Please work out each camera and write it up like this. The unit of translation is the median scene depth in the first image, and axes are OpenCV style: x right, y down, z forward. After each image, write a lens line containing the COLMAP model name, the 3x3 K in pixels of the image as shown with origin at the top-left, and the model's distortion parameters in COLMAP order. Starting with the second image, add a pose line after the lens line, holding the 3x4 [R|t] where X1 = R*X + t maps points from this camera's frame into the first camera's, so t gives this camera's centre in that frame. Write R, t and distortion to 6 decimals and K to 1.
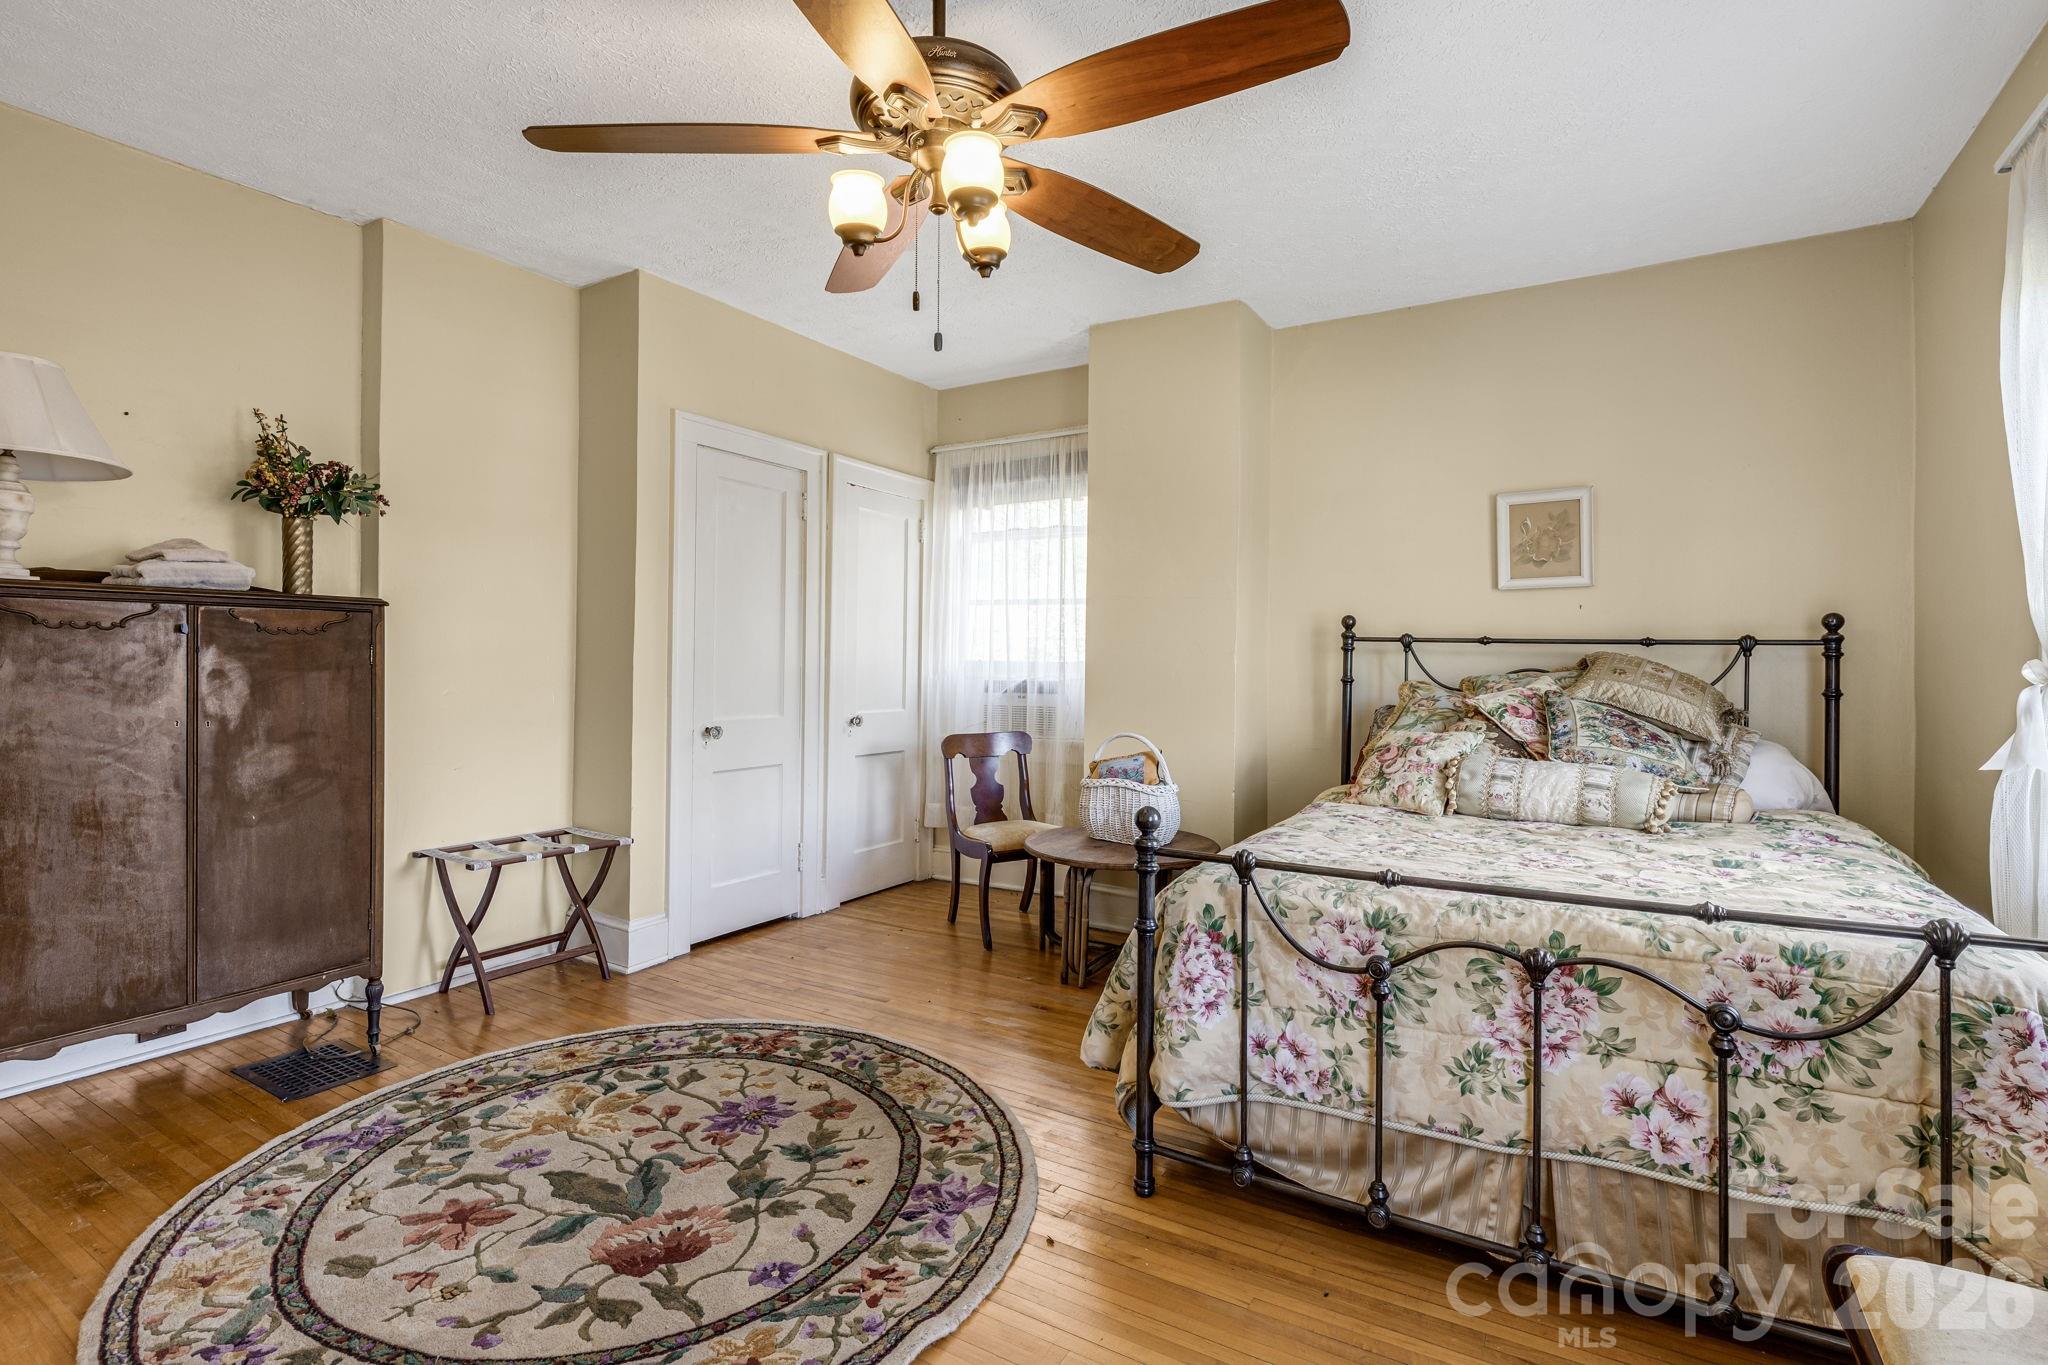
lens RADIAL K [[974.5, 0, 1025.5], [0, 974.5, 651.5], [0, 0, 1]] dist [-0.000718, -0.000501]
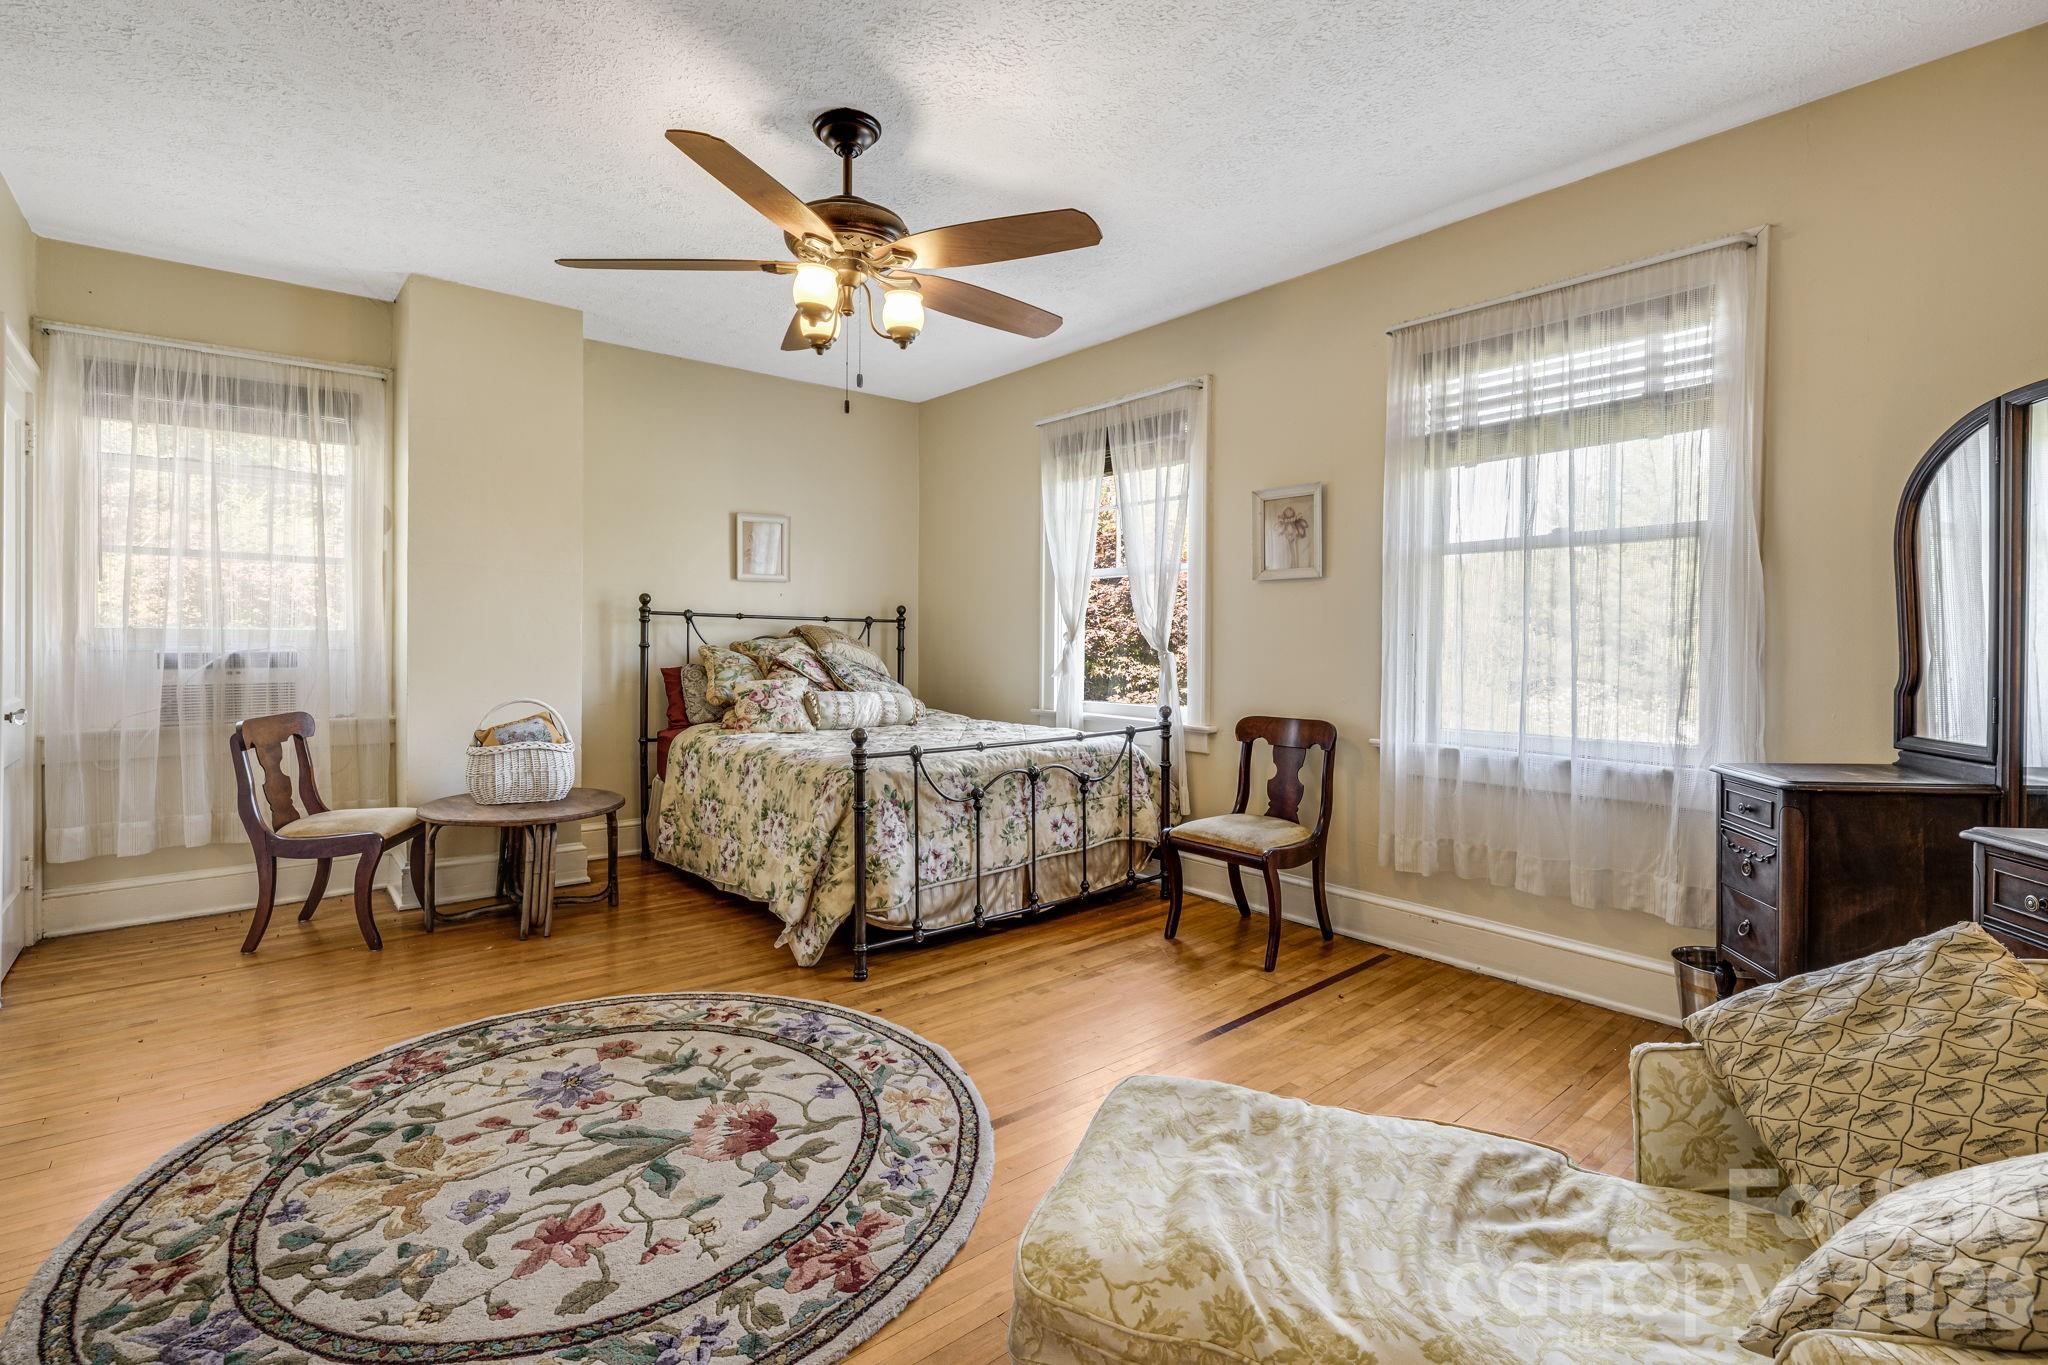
lens RADIAL K [[927.7, 0, 1024.8], [0, 927.7, 640.7], [0, 0, 1]] dist [-0.002286, -0.000233]
pose [[0.327880, -0.009846, 0.944668, -1.070566], [-0.015045, 0.999764, 0.015642, -0.004203], [-0.944600, -0.019341, 0.327655, 0.262137]]
